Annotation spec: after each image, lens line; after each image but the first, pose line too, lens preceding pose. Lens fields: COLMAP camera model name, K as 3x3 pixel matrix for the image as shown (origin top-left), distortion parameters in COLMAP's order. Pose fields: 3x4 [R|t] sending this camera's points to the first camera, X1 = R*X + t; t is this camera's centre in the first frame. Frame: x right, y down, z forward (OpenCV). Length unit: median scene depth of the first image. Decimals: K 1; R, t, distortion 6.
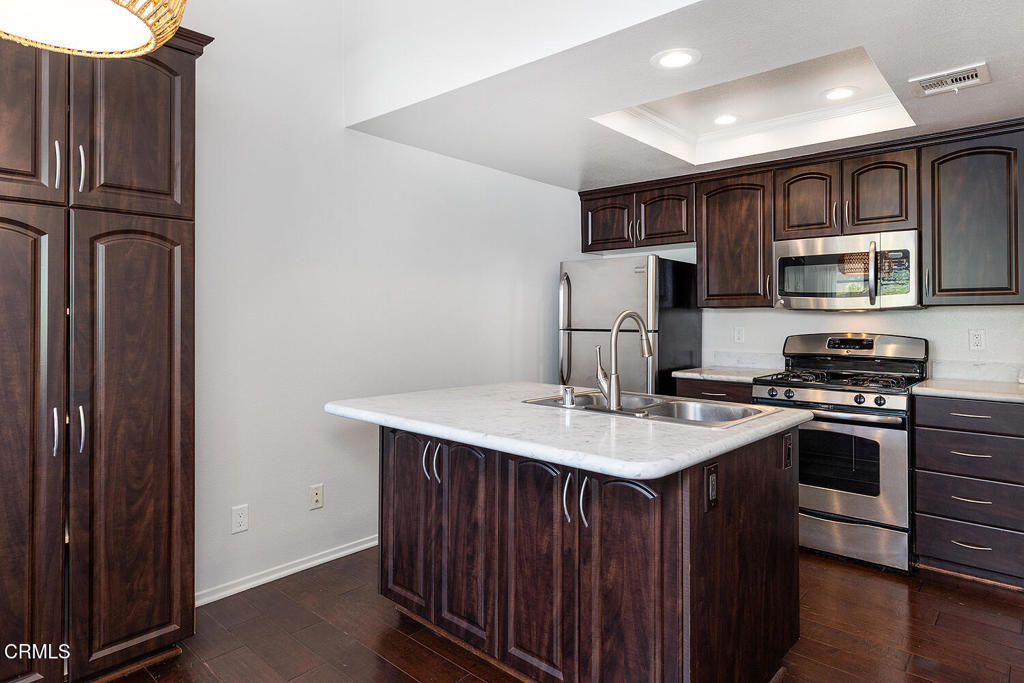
lens RADIAL K [[599.3, 0, 516.2], [0, 599.3, 312.6], [0, 0, 1]] dist [0.014158, -0.002693]
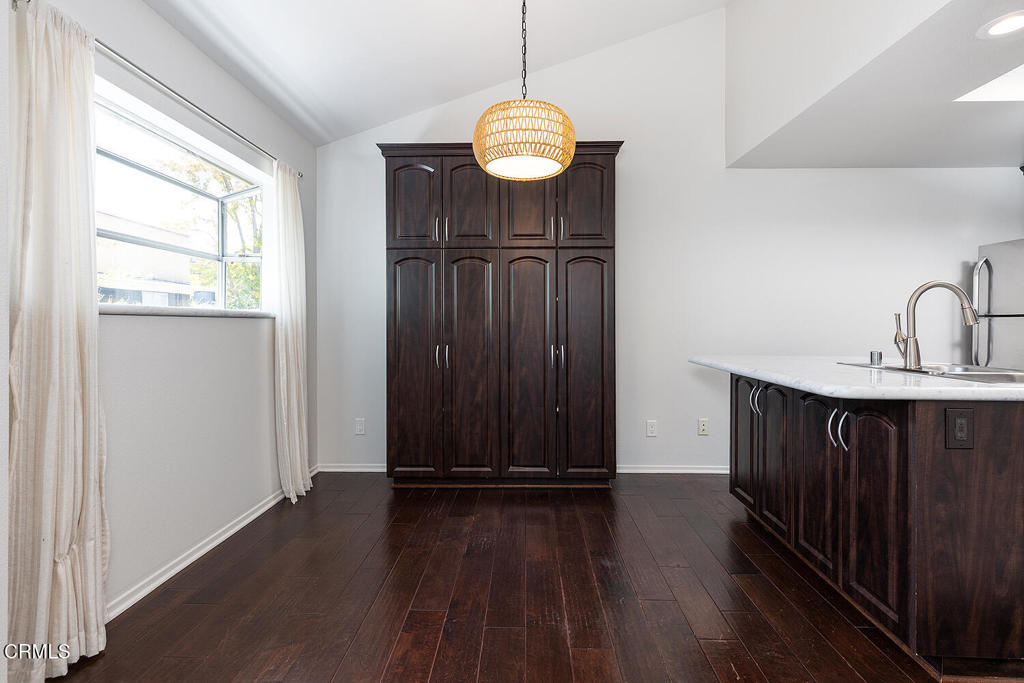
lens RADIAL K [[474.4, 0, 508.2], [0, 474.4, 326.2], [0, 0, 1]] dist [0.001262, 0.000664]
pose [[0.637630, 0.001693, -0.770341, 0.395713], [0.004512, 0.999972, 0.005932, 0.079817], [0.770330, -0.007258, 0.637605, -0.164098]]
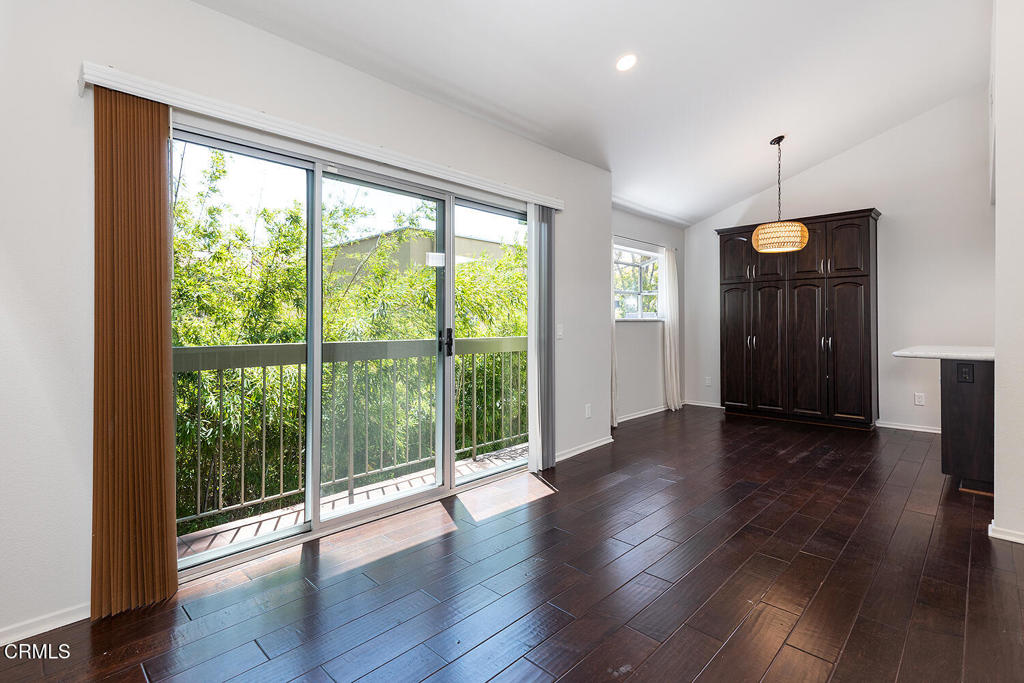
lens RADIAL K [[474.4, 0, 525.3], [0, 474.4, 323.1], [0, 0, 1]] dist [0.001262, 0.000664]
pose [[-0.035583, -0.001267, -0.999366, 1.945979], [0.009187, 0.999957, -0.001595, 0.064042], [0.999325, -0.009238, -0.035570, -0.584316]]
